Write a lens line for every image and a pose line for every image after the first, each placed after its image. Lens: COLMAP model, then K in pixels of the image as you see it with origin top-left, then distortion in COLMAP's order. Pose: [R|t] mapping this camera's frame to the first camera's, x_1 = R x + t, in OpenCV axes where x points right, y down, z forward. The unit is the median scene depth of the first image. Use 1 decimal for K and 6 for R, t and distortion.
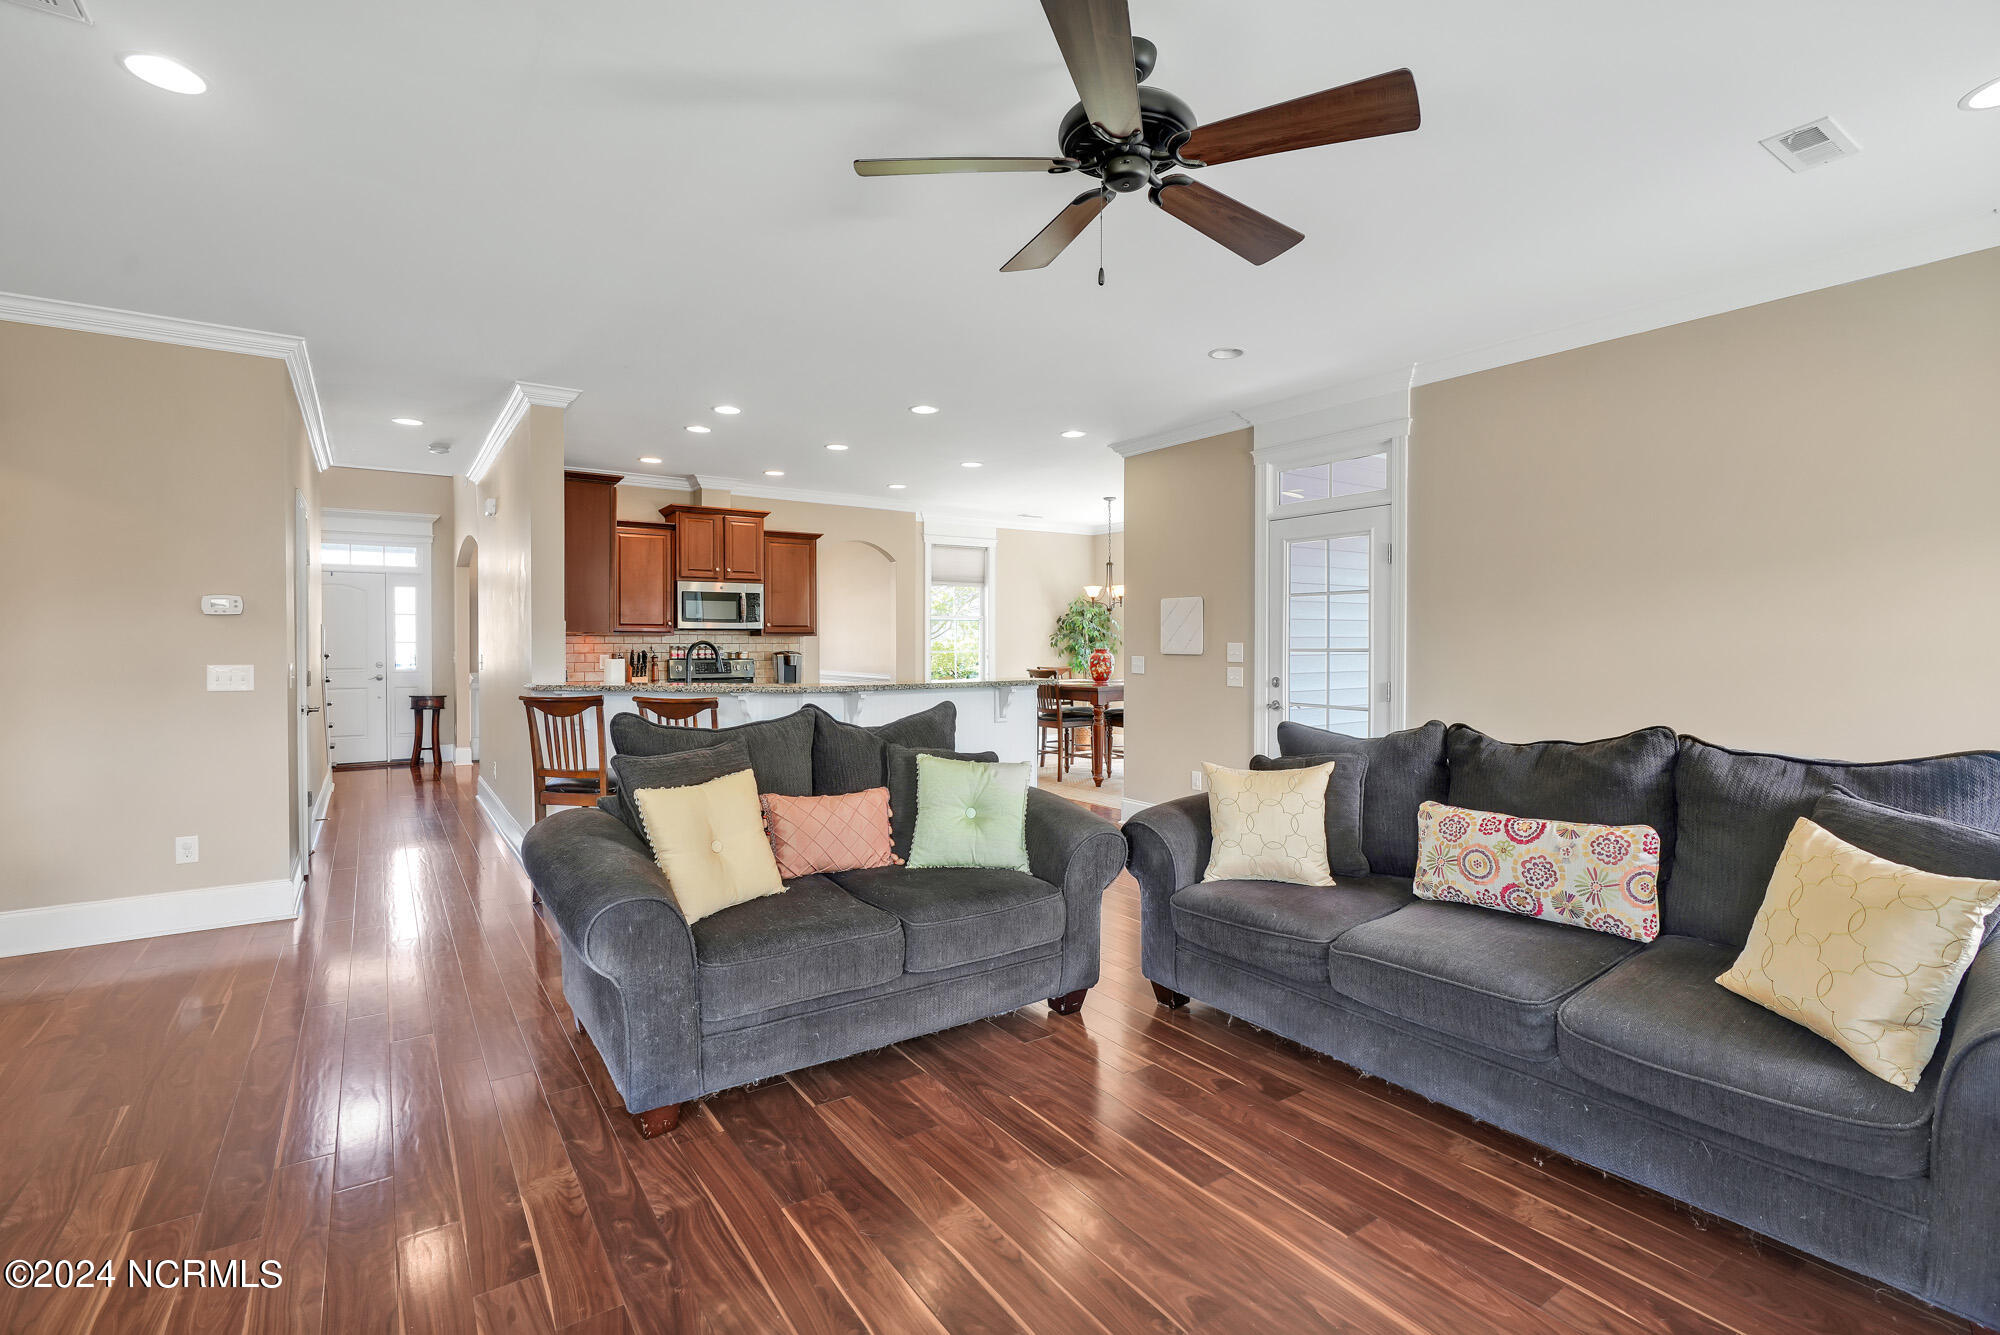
lens RADIAL K [[921.3, 0, 1004.6], [0, 921.3, 653.7], [0, 0, 1]] dist [-0.001839, -0.000259]
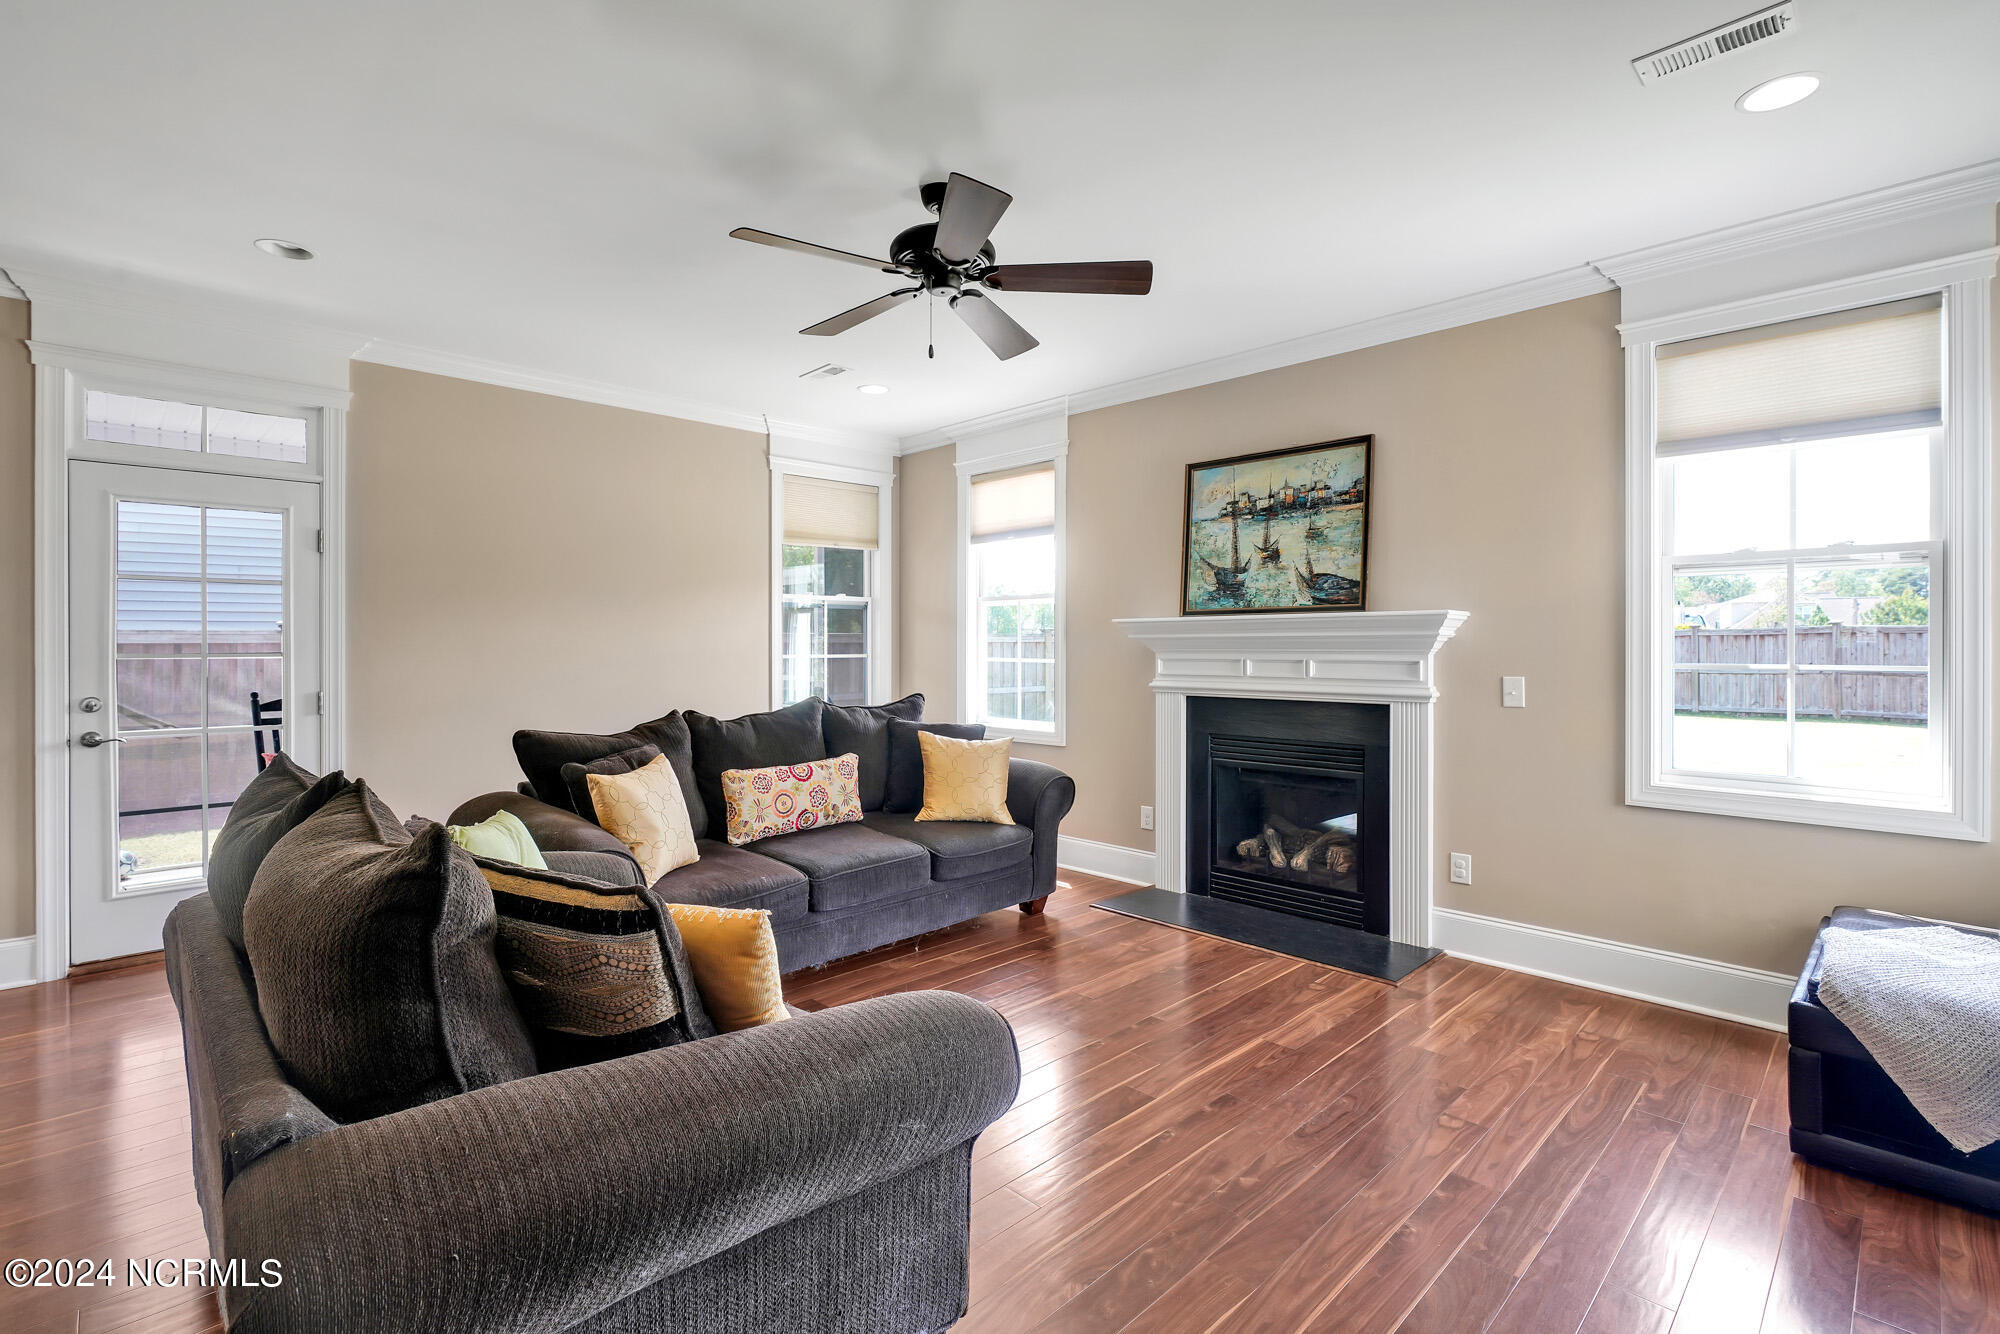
lens RADIAL K [[921.3, 0, 1004.6], [0, 921.3, 653.2], [0, 0, 1]] dist [-0.001839, -0.000259]
pose [[-0.171554, 0.004127, 0.985166, -0.924526], [0.015251, 0.999883, -0.001533, 0.009931], [-0.985057, 0.014762, -0.171597, 0.917990]]
